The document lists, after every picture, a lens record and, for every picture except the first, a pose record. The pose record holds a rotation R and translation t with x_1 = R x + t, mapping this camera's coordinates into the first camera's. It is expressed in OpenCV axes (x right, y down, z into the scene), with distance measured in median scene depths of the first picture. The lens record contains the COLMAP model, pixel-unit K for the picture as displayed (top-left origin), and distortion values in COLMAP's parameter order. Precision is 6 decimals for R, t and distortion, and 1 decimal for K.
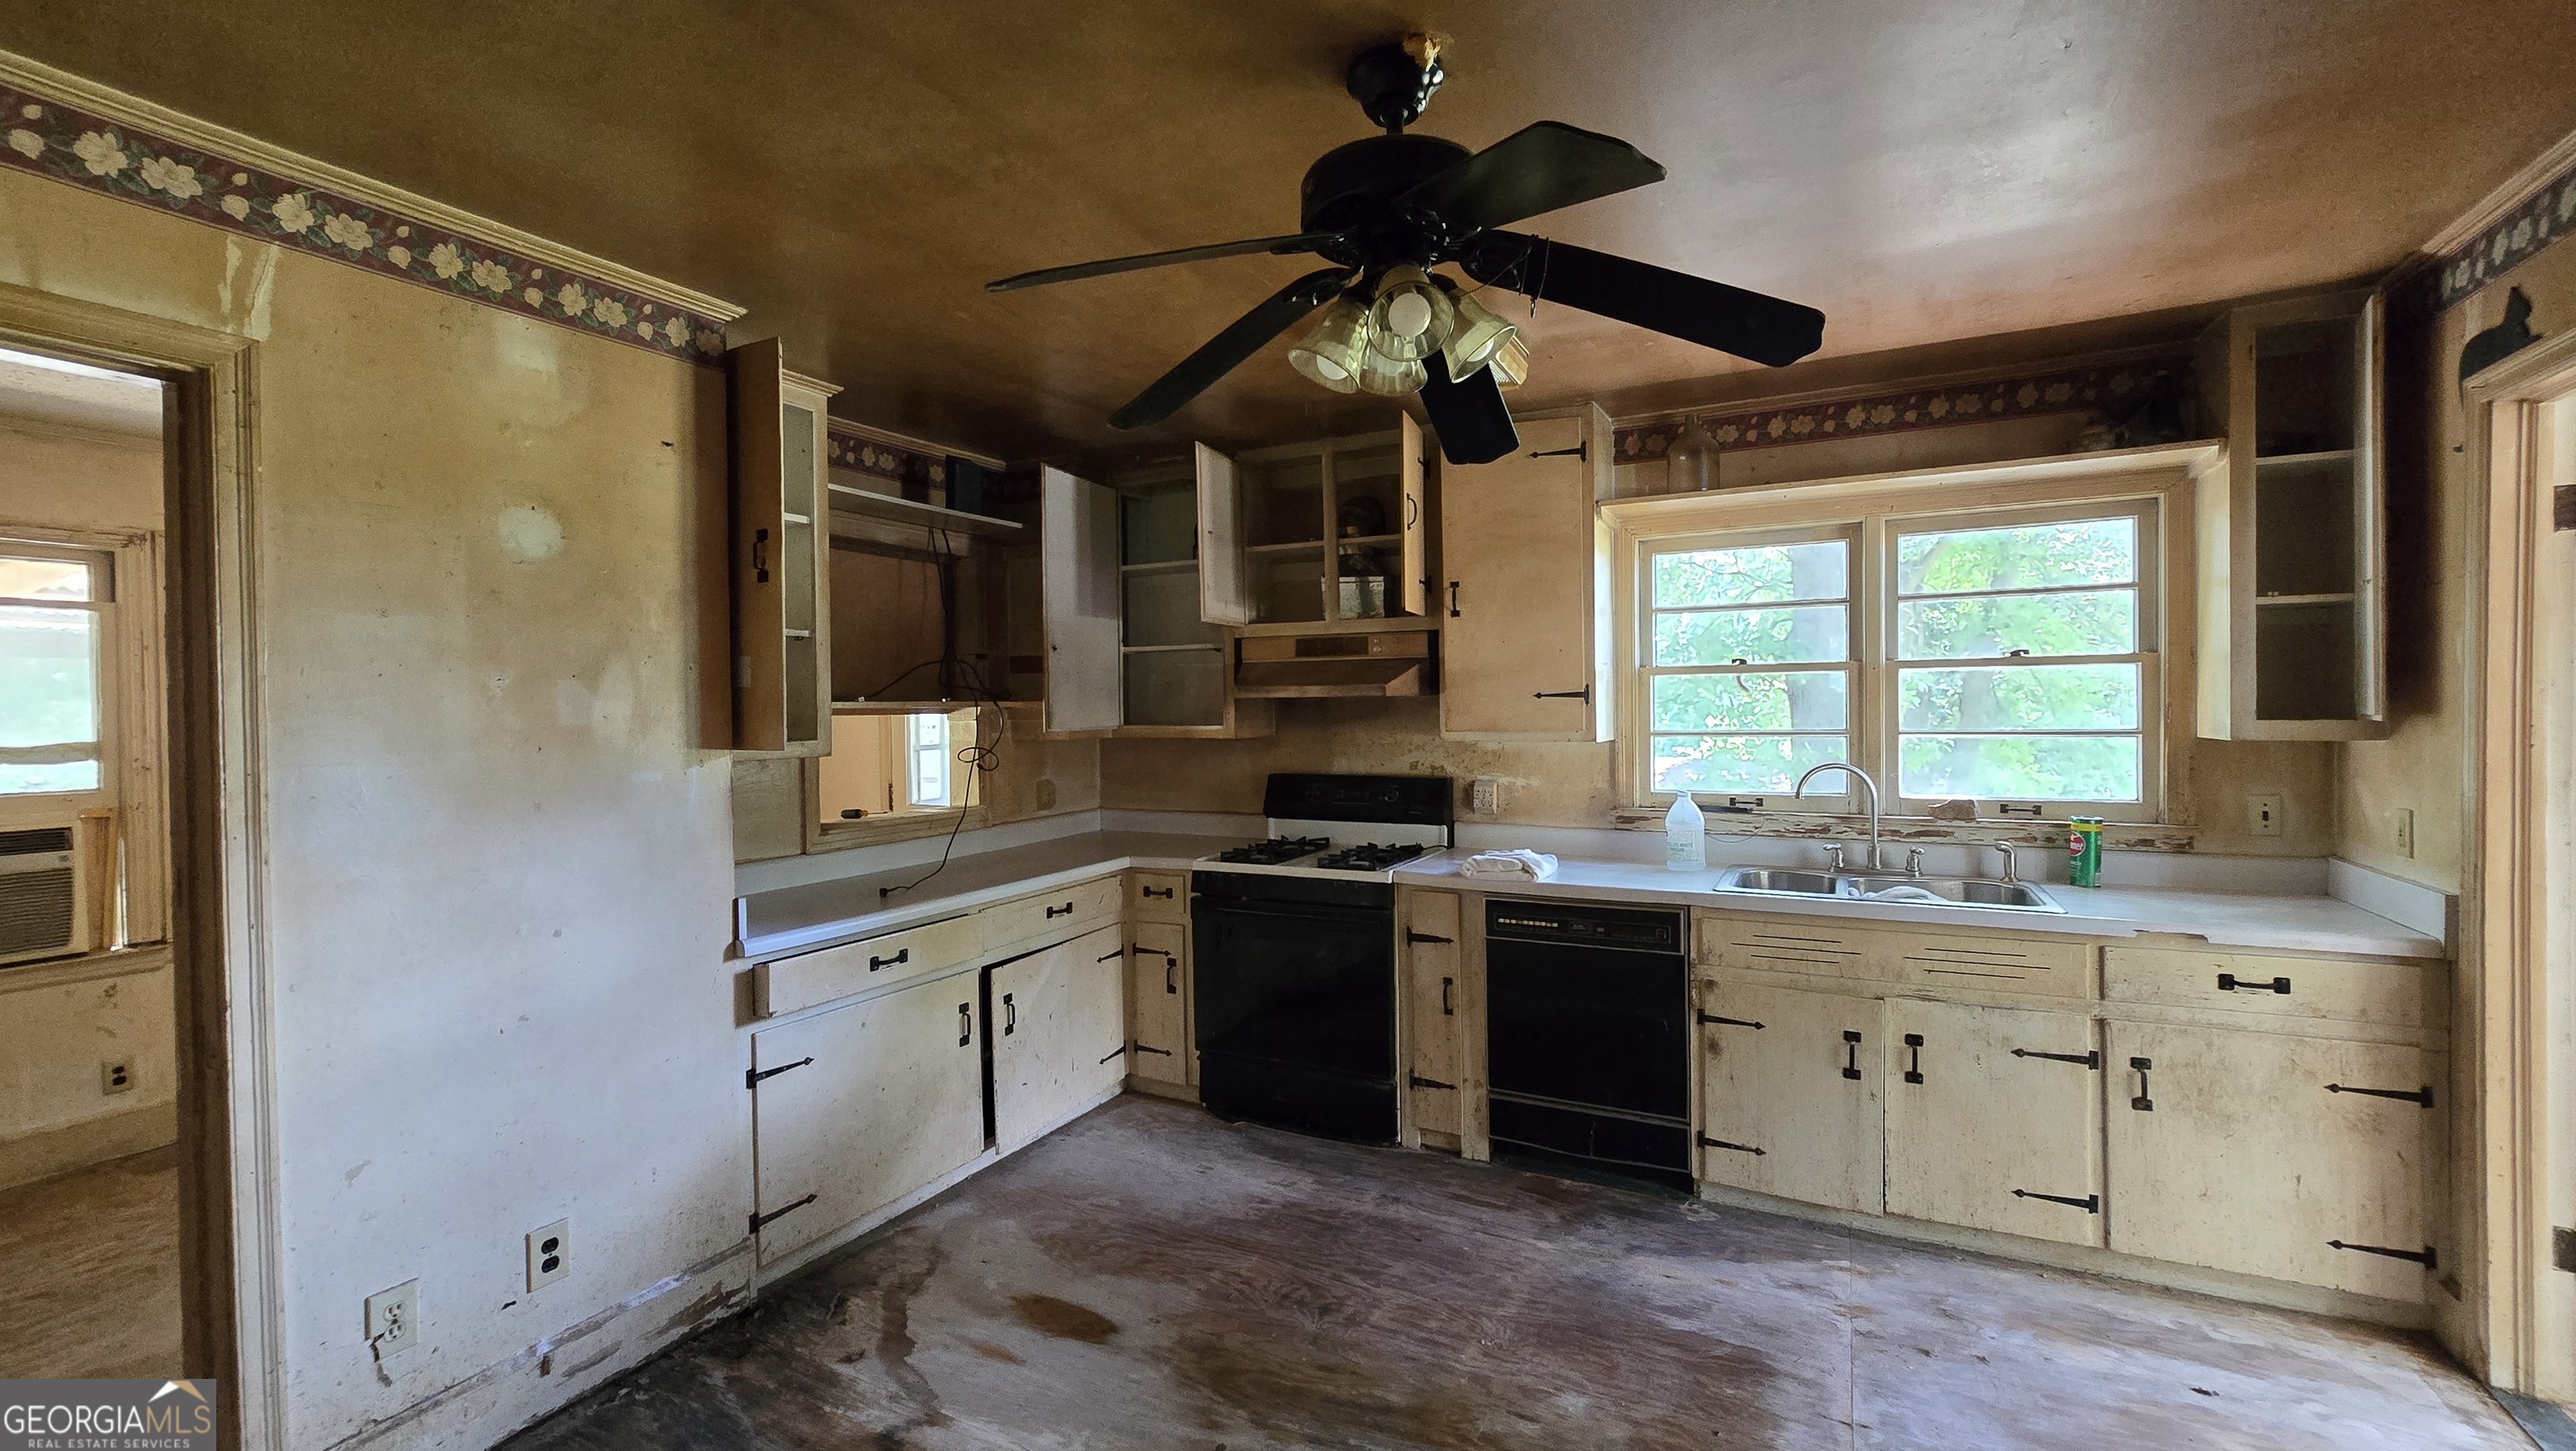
lens RADIAL K [[1059.0, 0, 1300.6], [0, 1059.0, 716.0], [0, 0, 1]] dist [-0.002619, 0.000227]
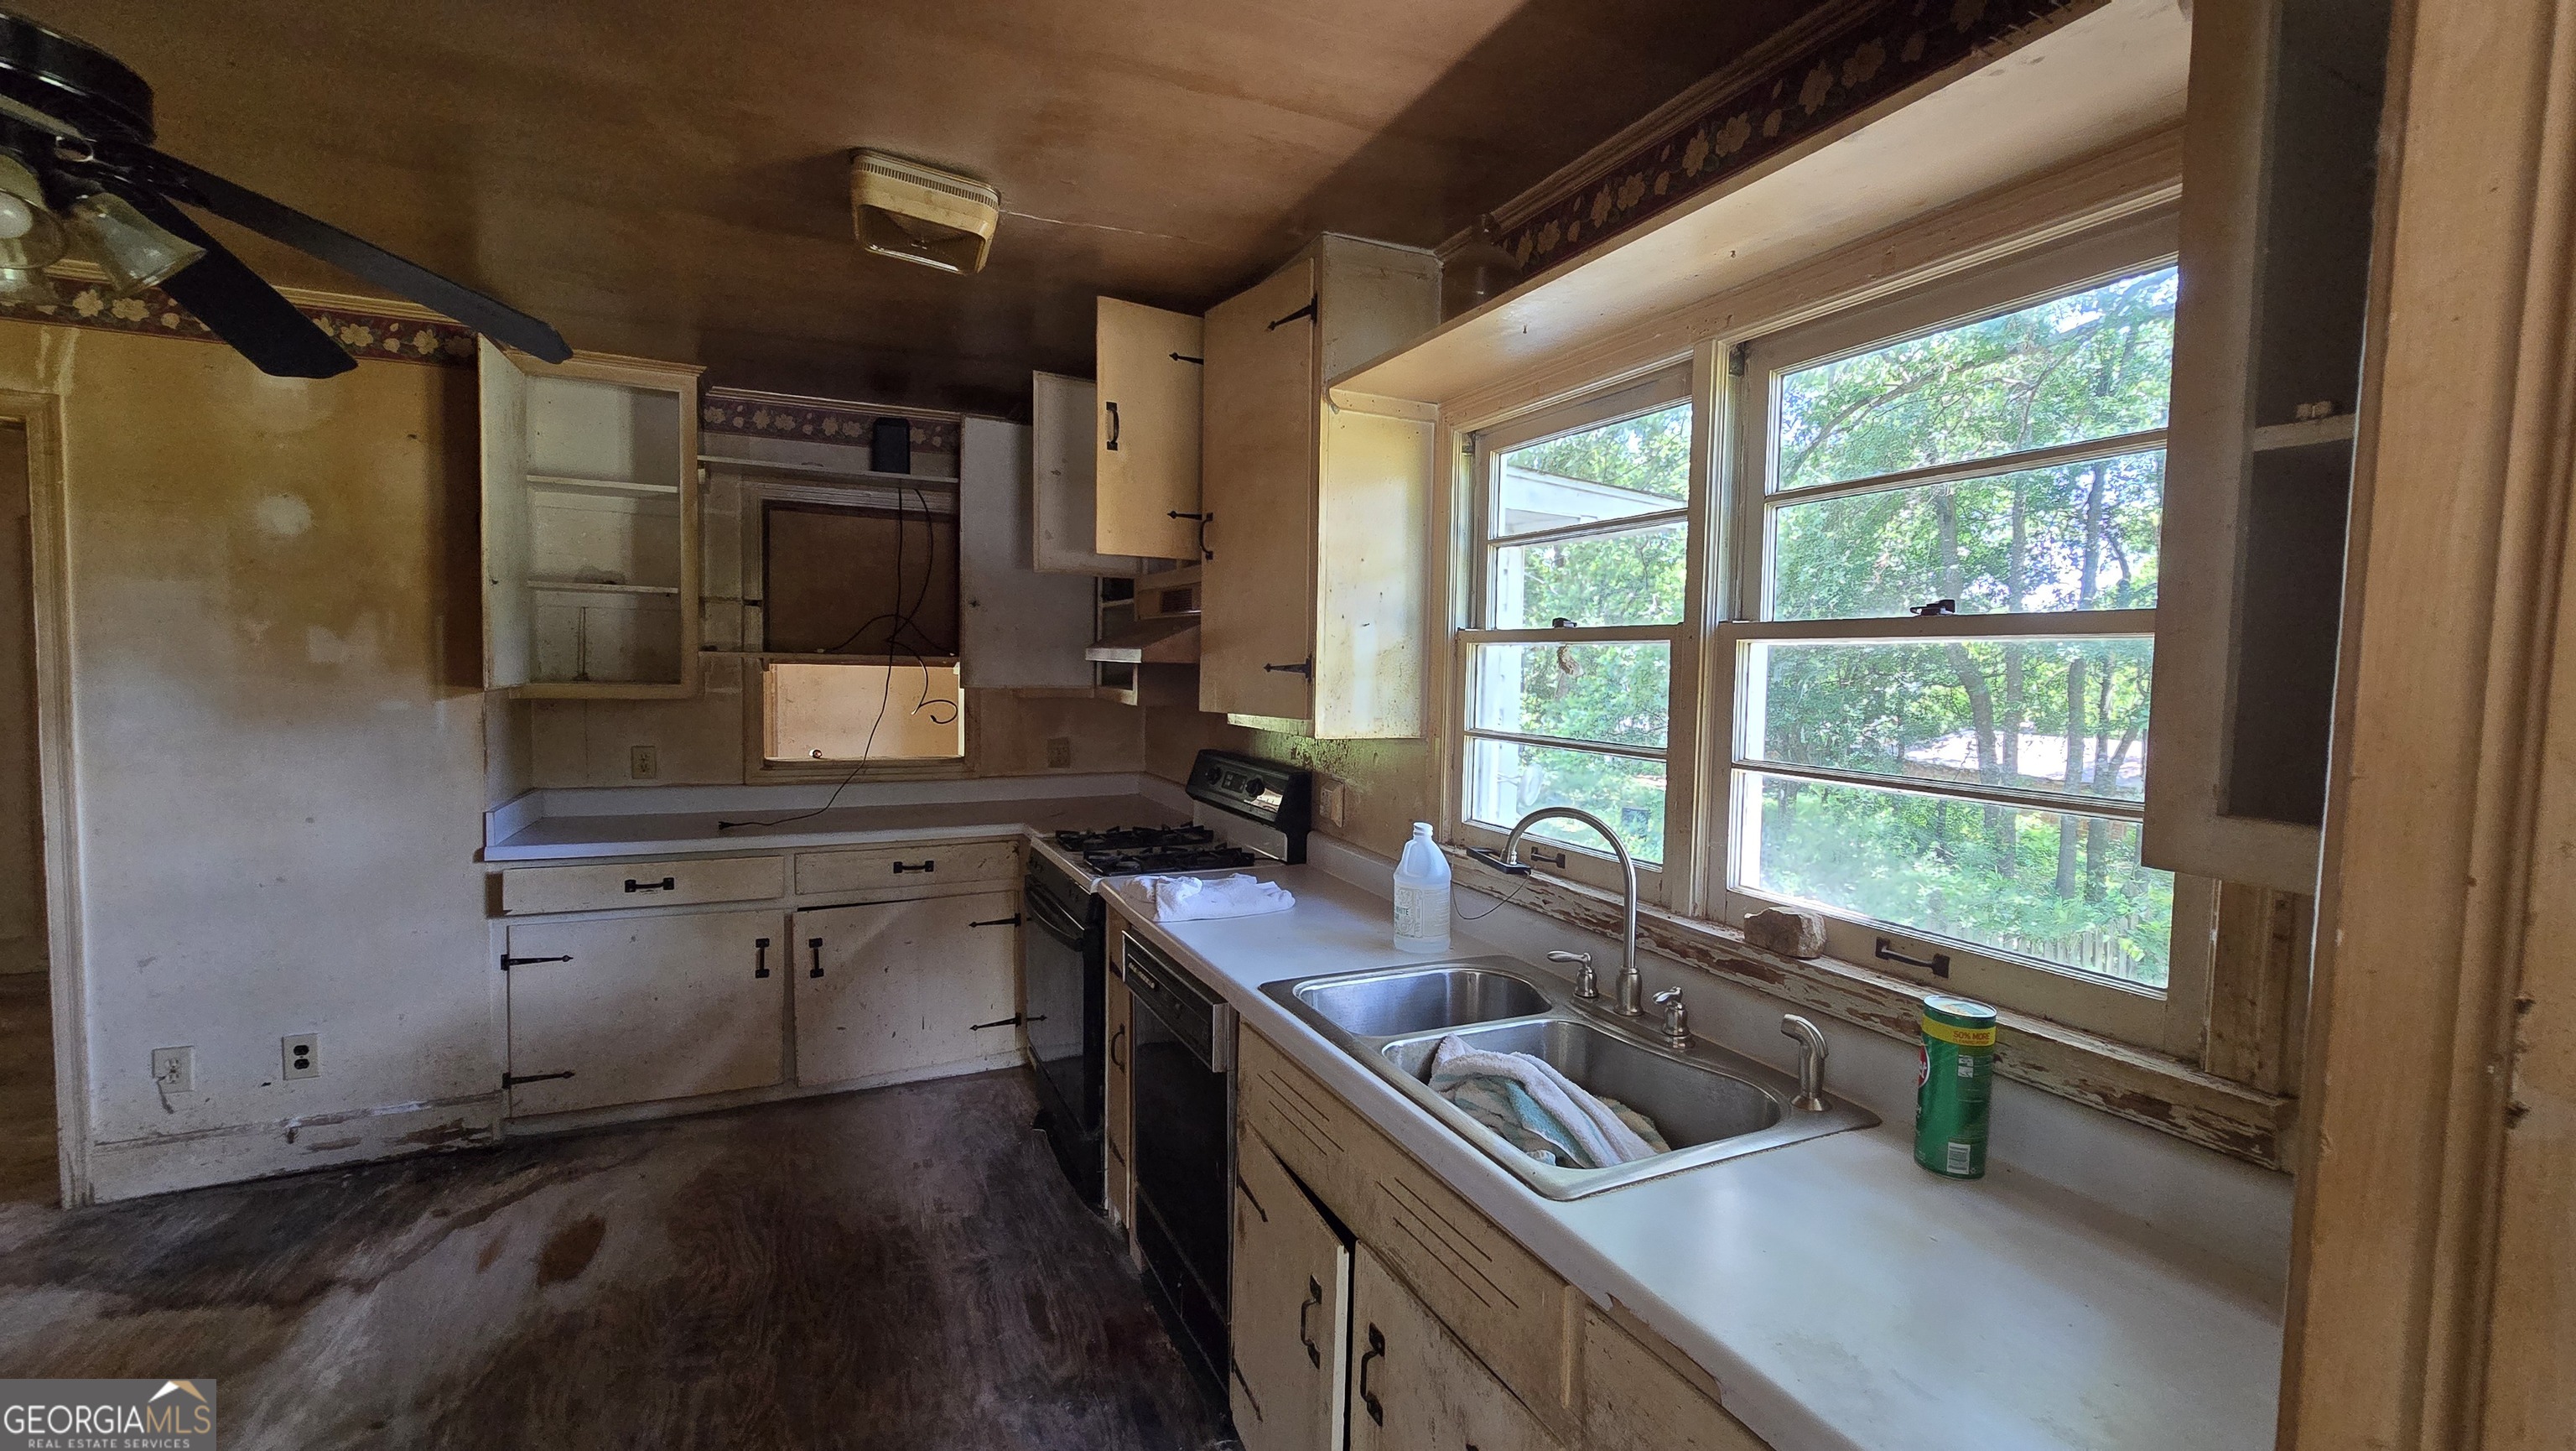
lens RADIAL K [[1059.0, 0, 1307.0], [0, 1059.0, 716.2], [0, 0, 1]] dist [-0.002619, 0.000227]
pose [[0.793420, 0.061785, -0.605530, 0.968103], [-0.037908, 0.997919, 0.052152, -0.035790], [0.607492, -0.018424, 0.794112, 0.639461]]
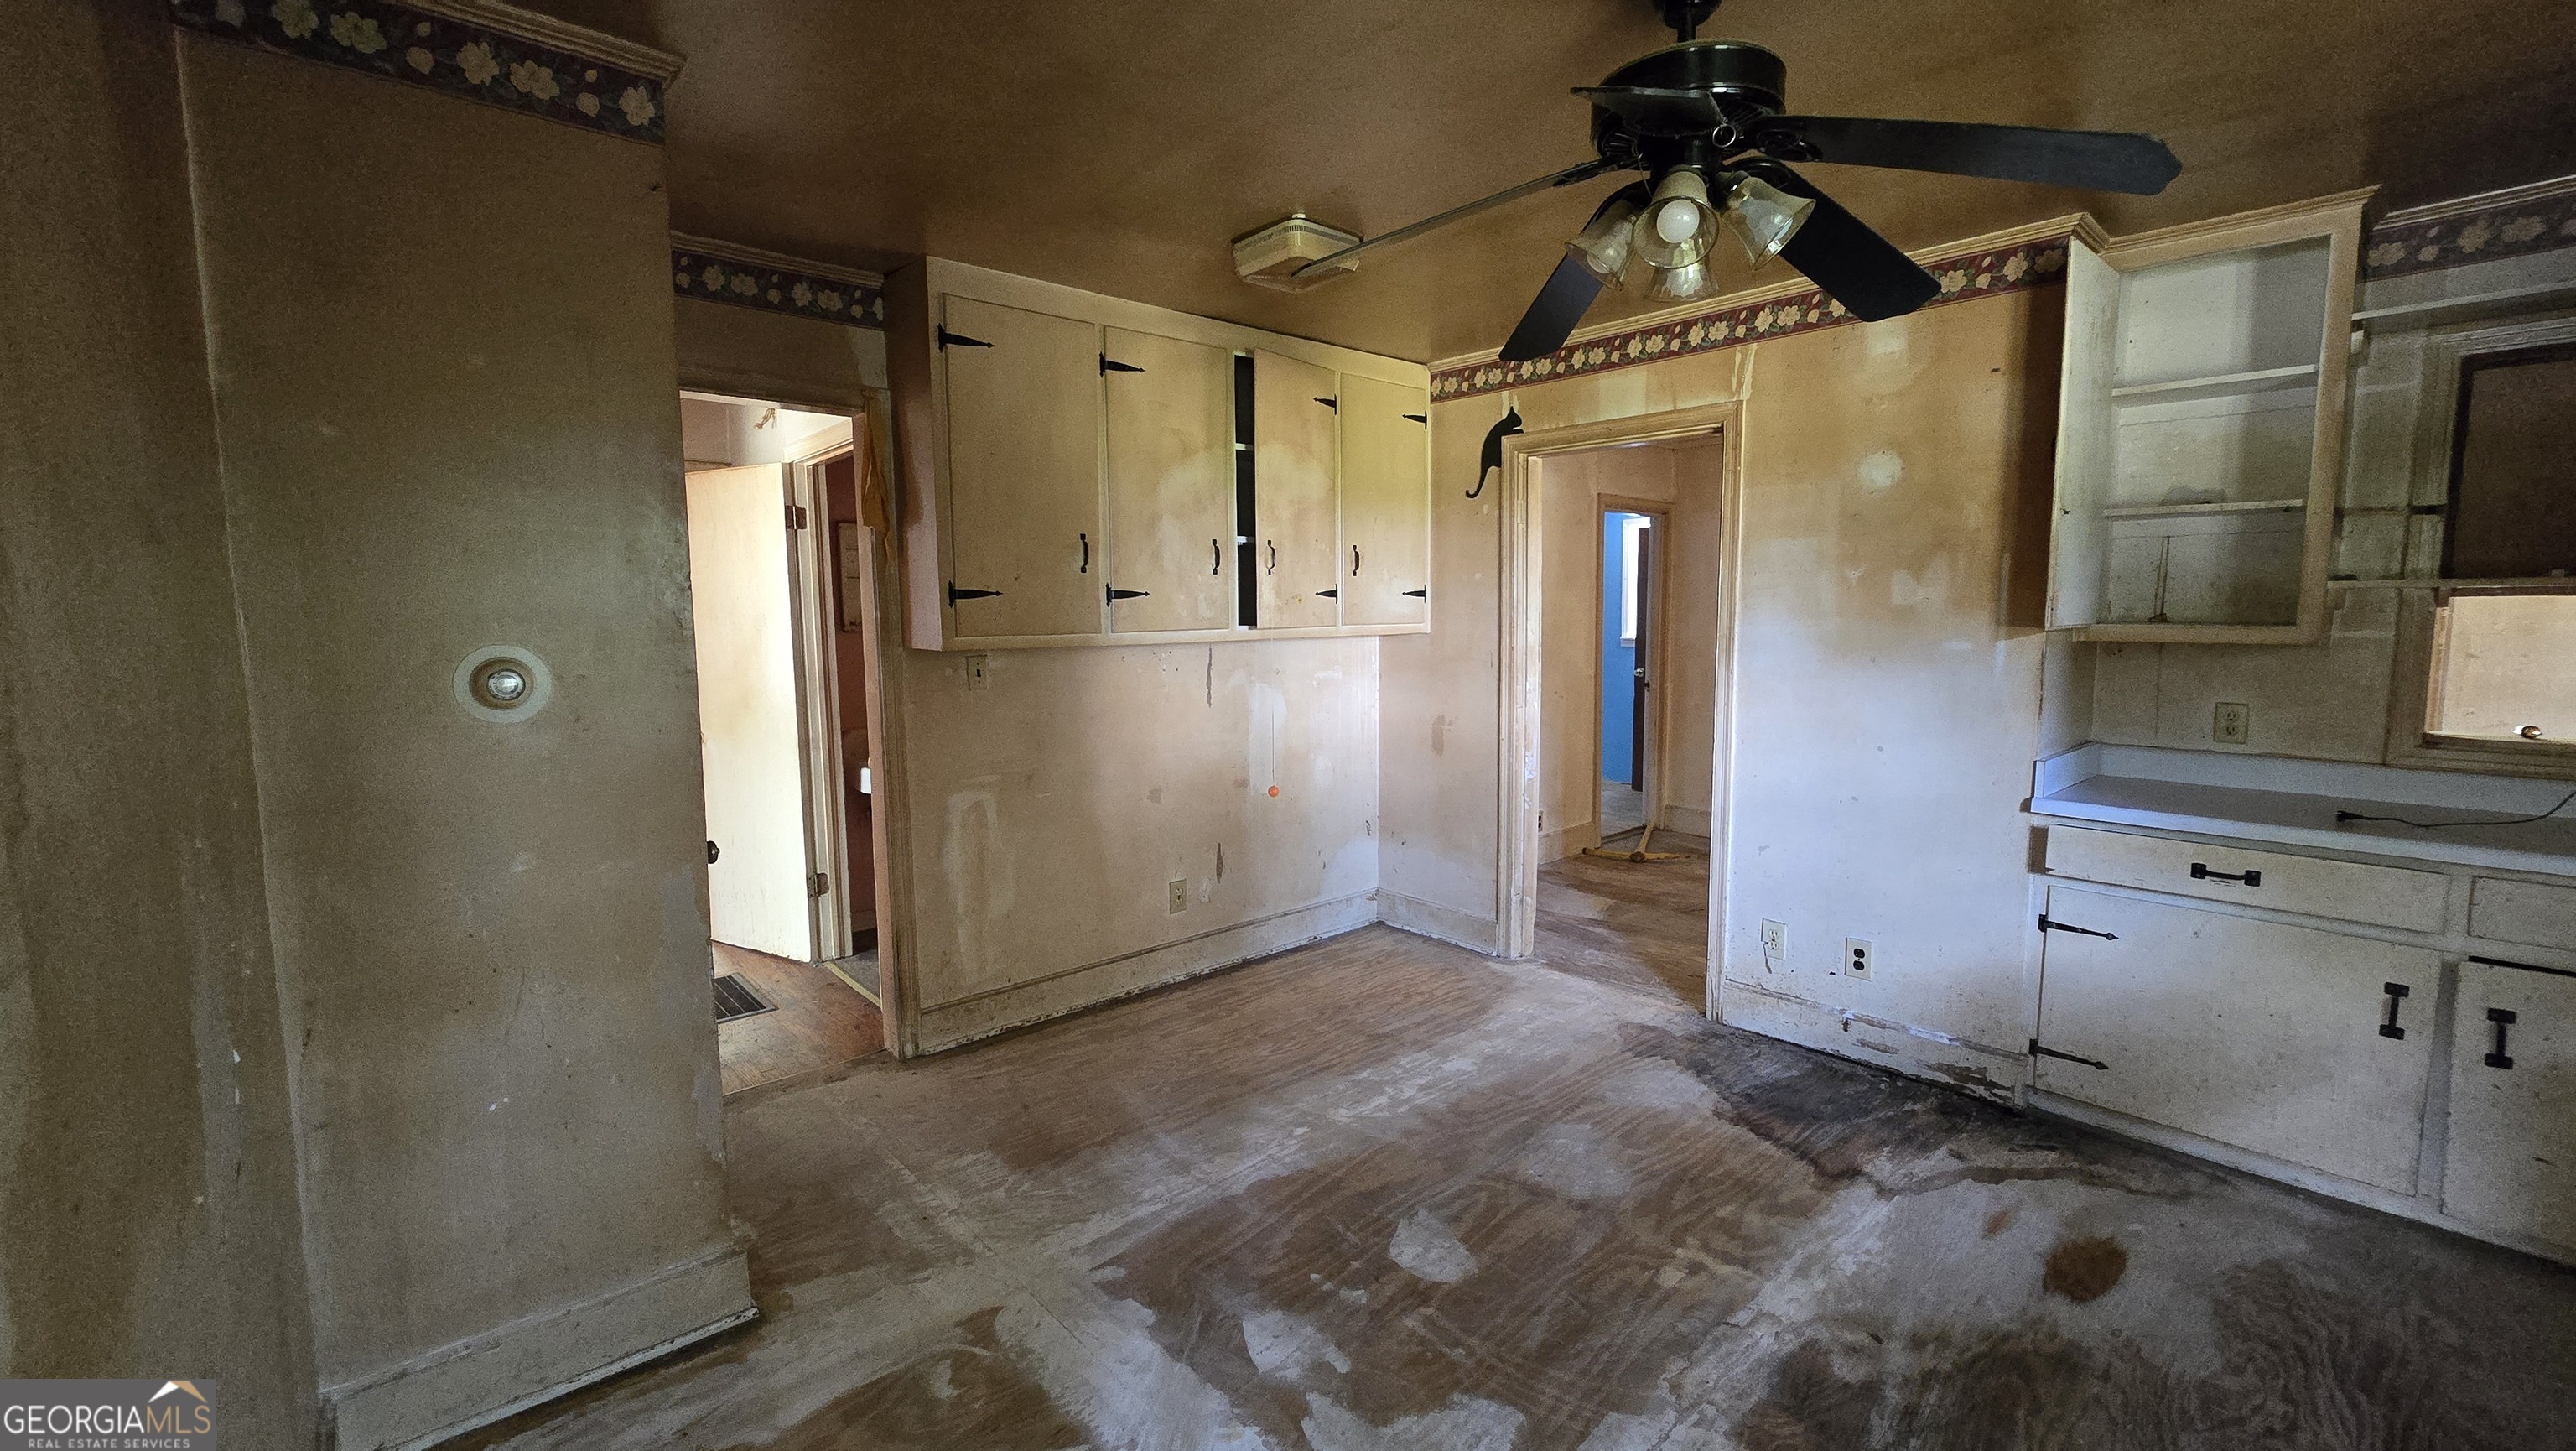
lens RADIAL K [[1059.0, 0, 1283.4], [0, 1059.0, 715.7], [0, 0, 1]] dist [-0.002619, 0.000227]
pose [[-0.365213, 0.109962, -0.924407, 0.834784], [0.003578, 0.993158, 0.116727, -0.010384], [0.930917, 0.039323, -0.363107, 0.686359]]
